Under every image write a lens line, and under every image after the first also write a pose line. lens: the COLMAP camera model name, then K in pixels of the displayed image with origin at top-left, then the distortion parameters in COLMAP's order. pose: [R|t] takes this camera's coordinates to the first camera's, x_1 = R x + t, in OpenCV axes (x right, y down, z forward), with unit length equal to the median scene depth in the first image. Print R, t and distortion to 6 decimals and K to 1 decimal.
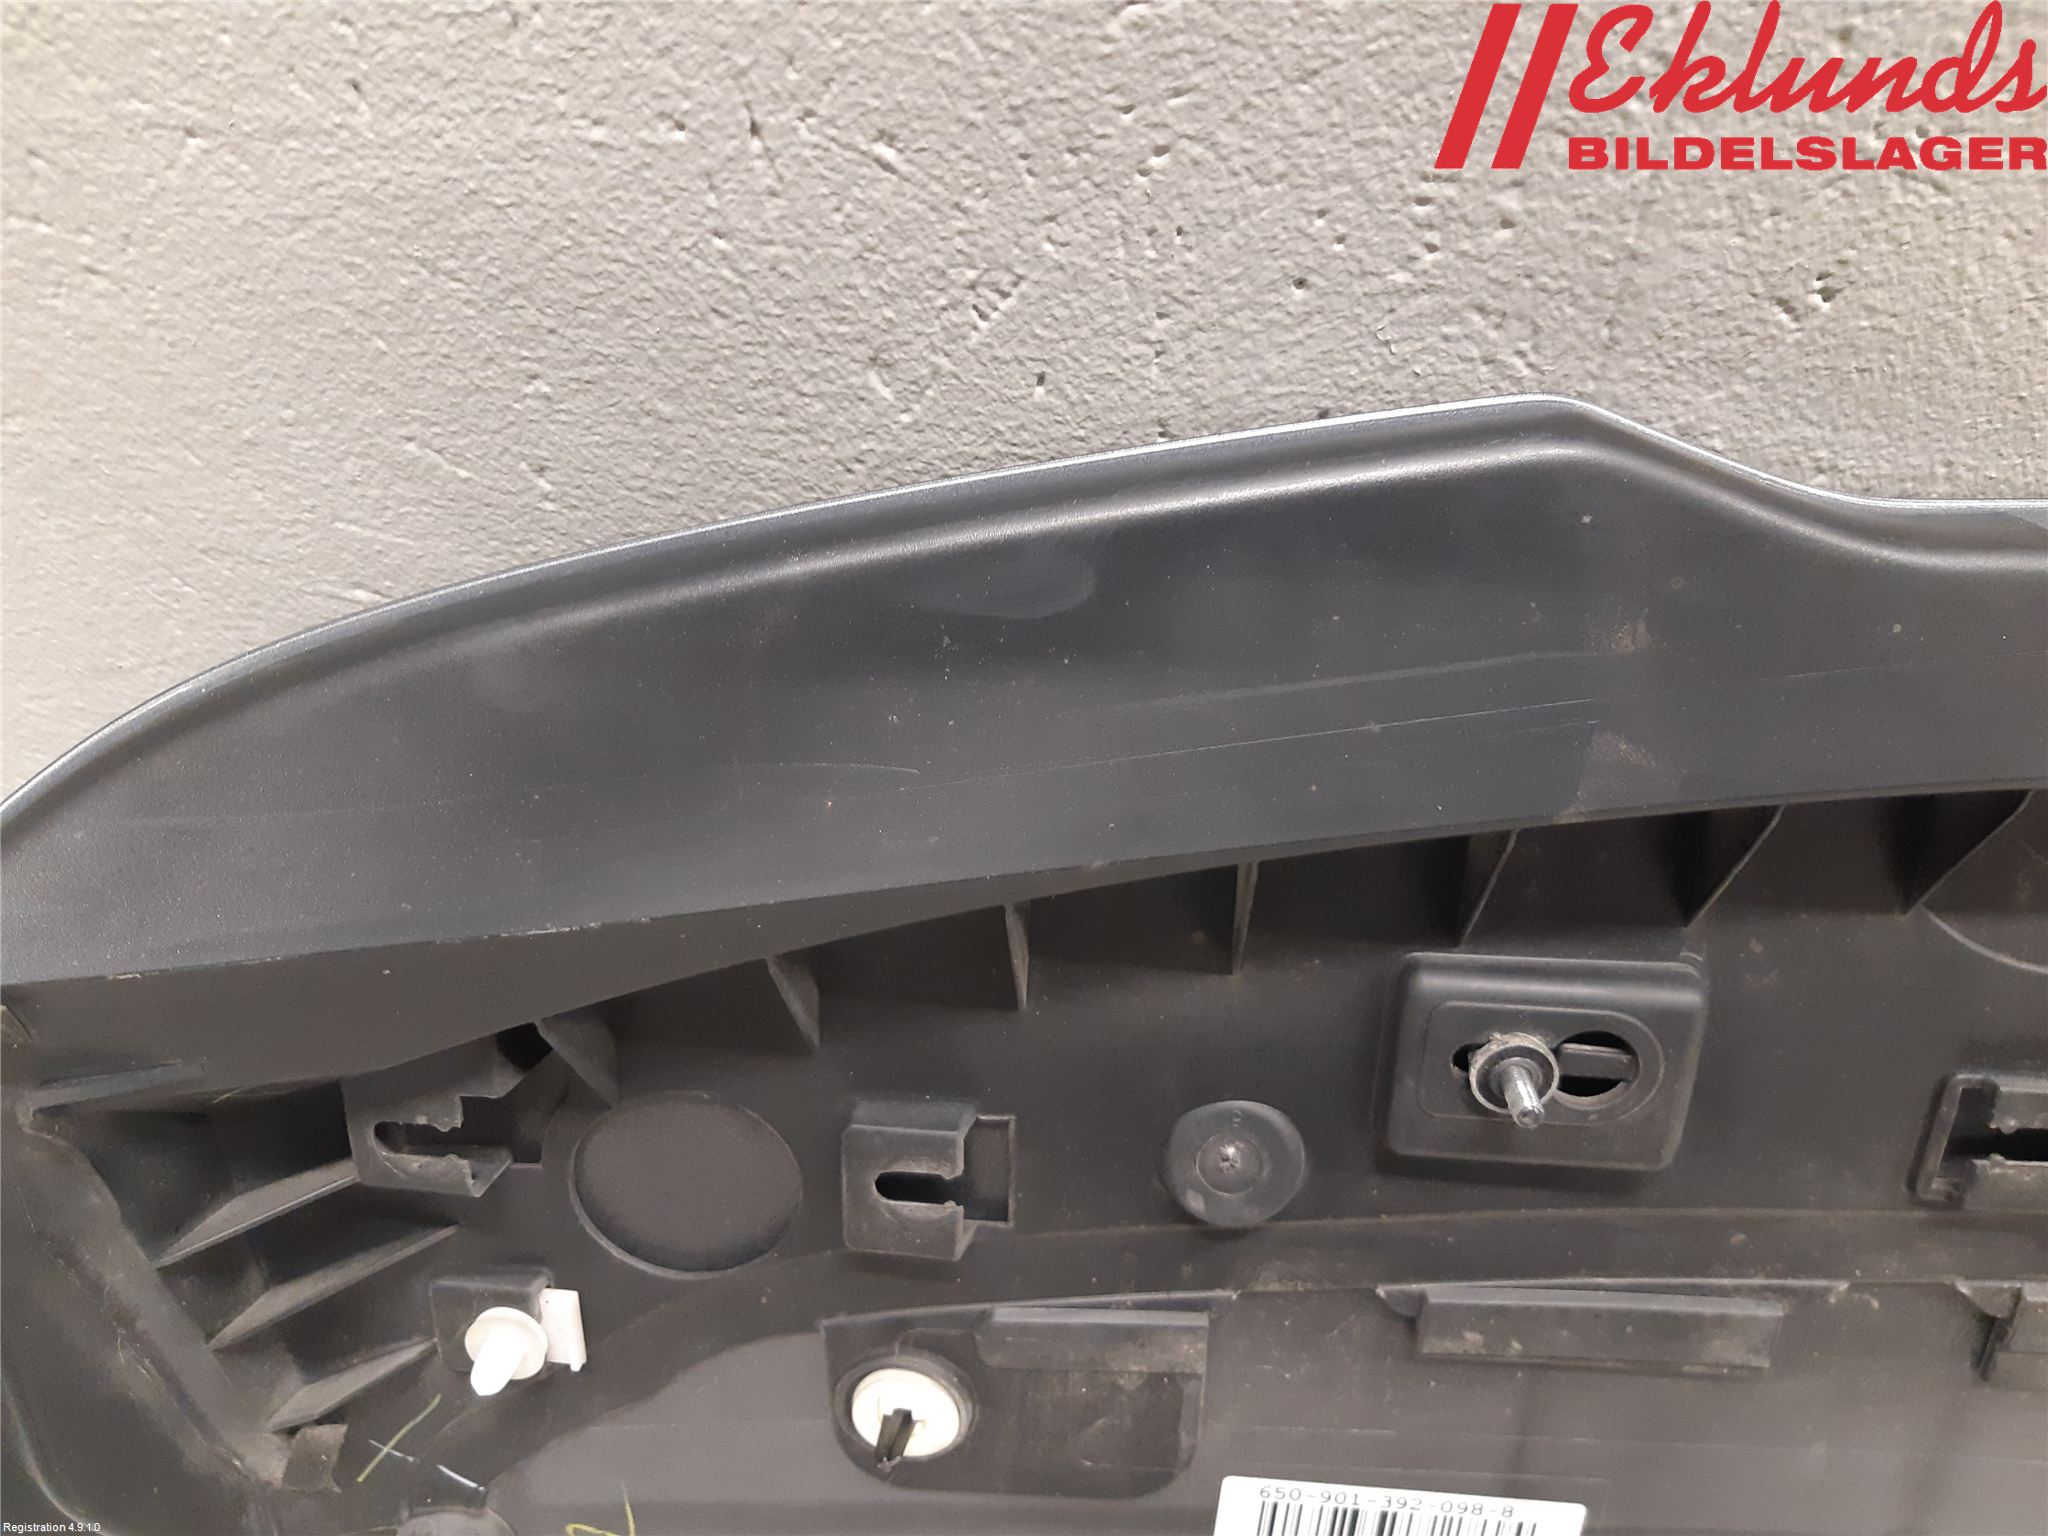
lens RADIAL K [[1539.4, 0, 1024.0], [0, 1539.4, 768.0], [0, 0, 1]] dist [-0.001653, -0.002337]
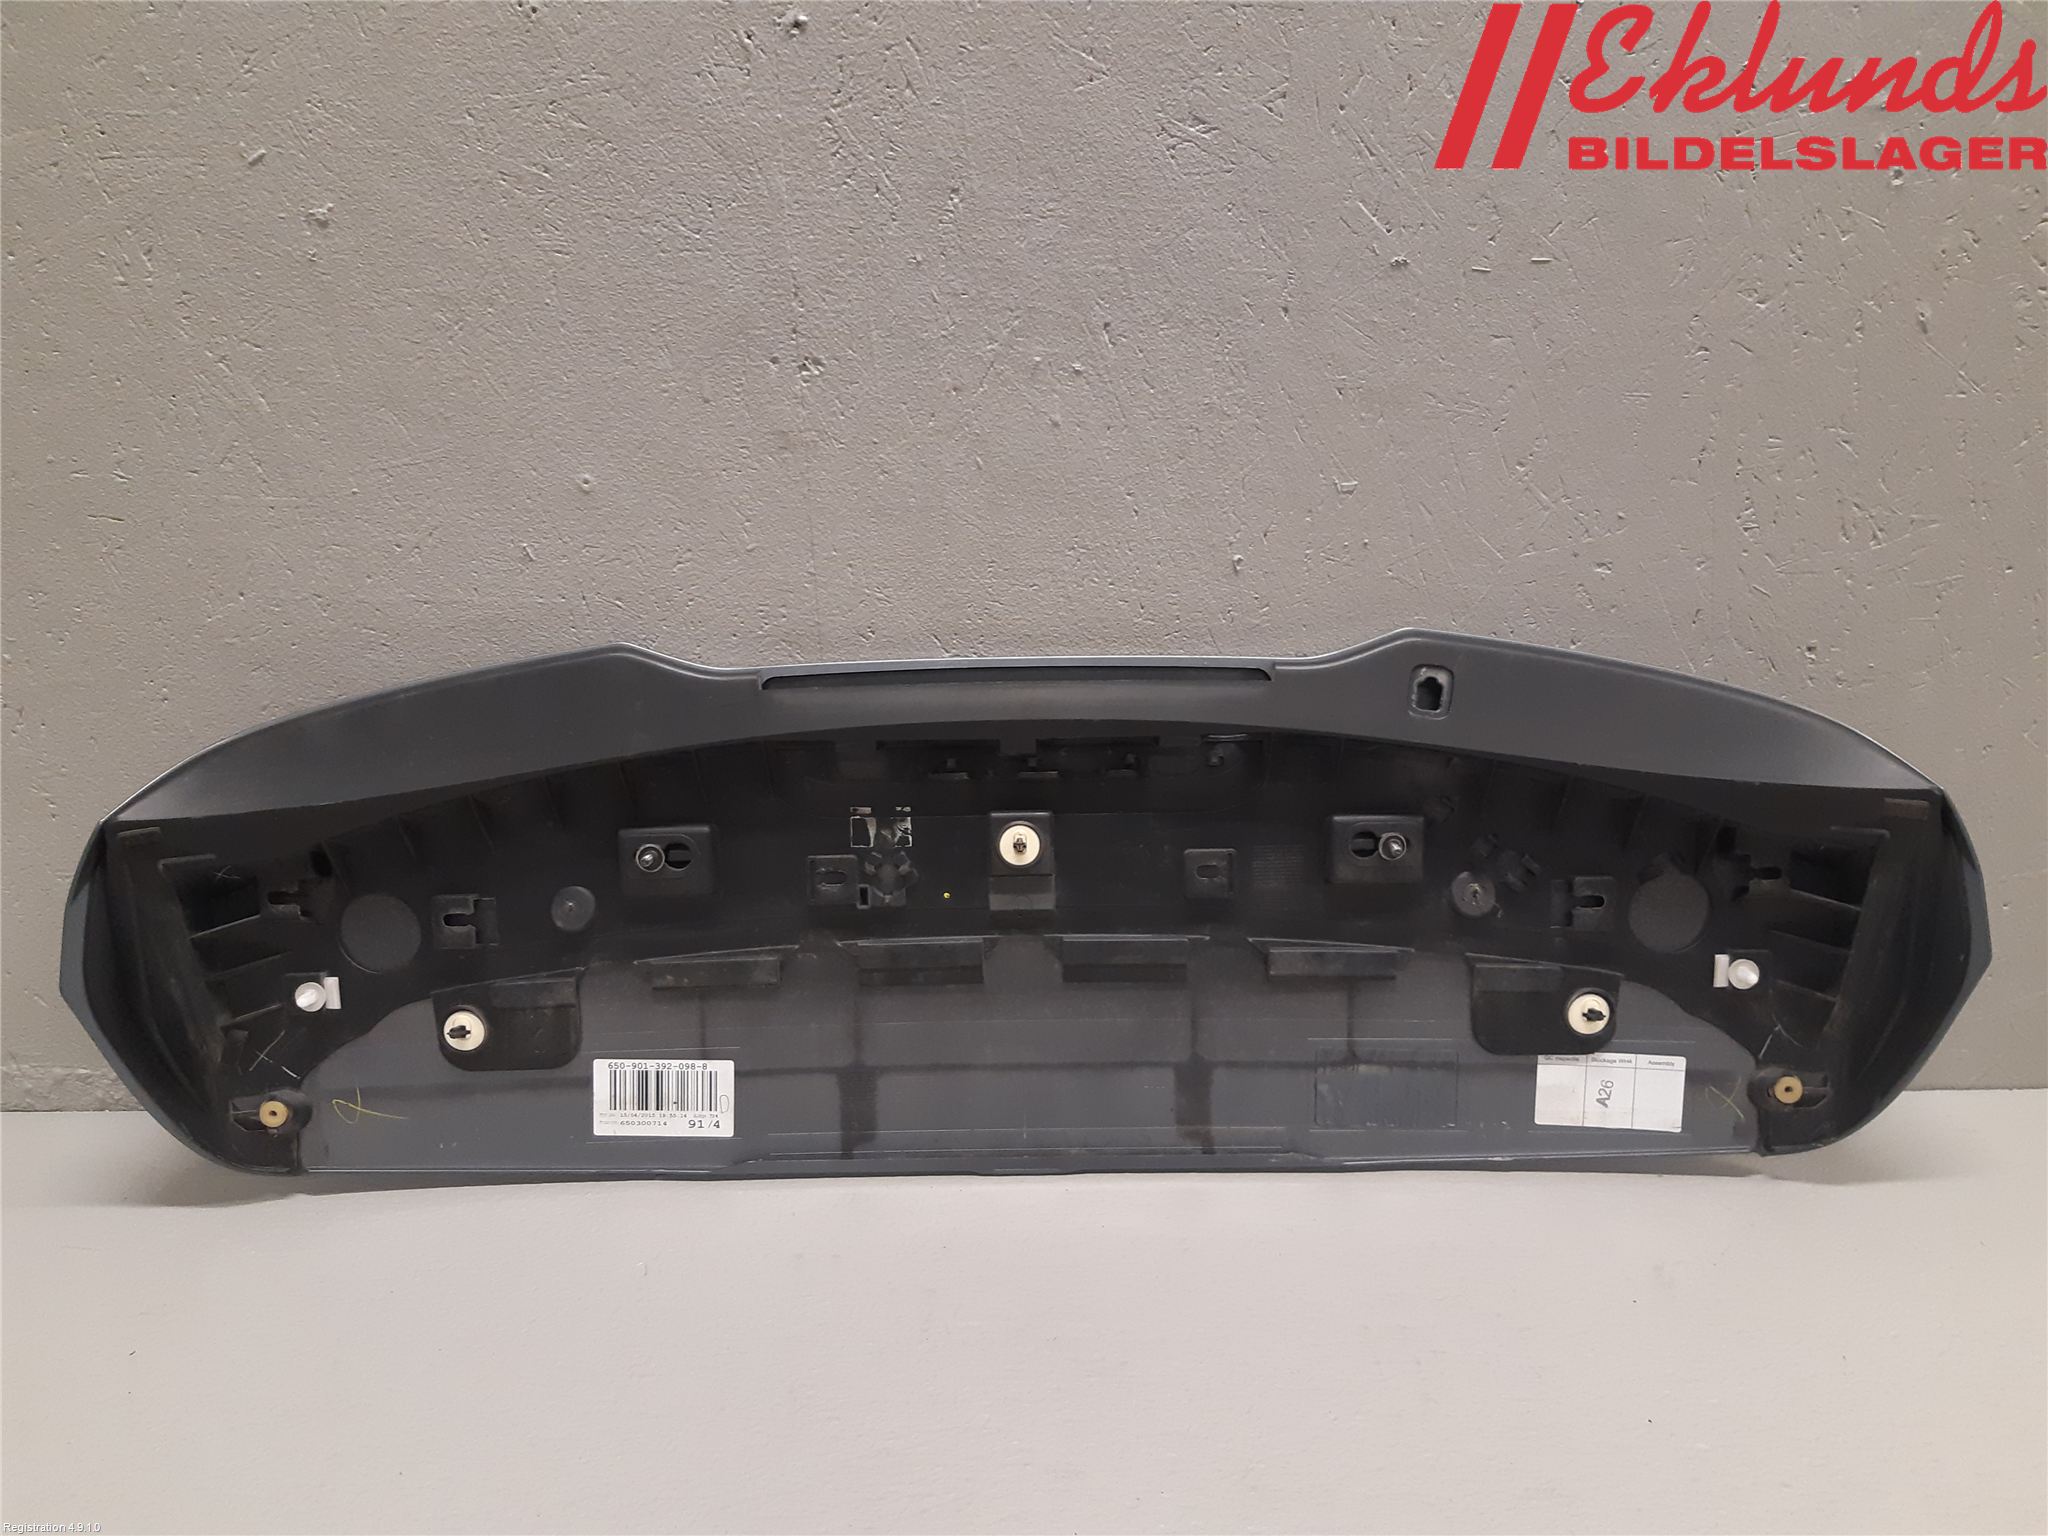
lens RADIAL K [[1539.4, 0, 1024.0], [0, 1539.4, 768.0], [0, 0, 1]] dist [-0.001653, -0.002337]
pose [[0.996672, -0.049613, 0.064687, 0.764546], [0.064444, 0.965458, -0.252462, 0.743299], [-0.049927, 0.255791, 0.965442, -1.791381]]
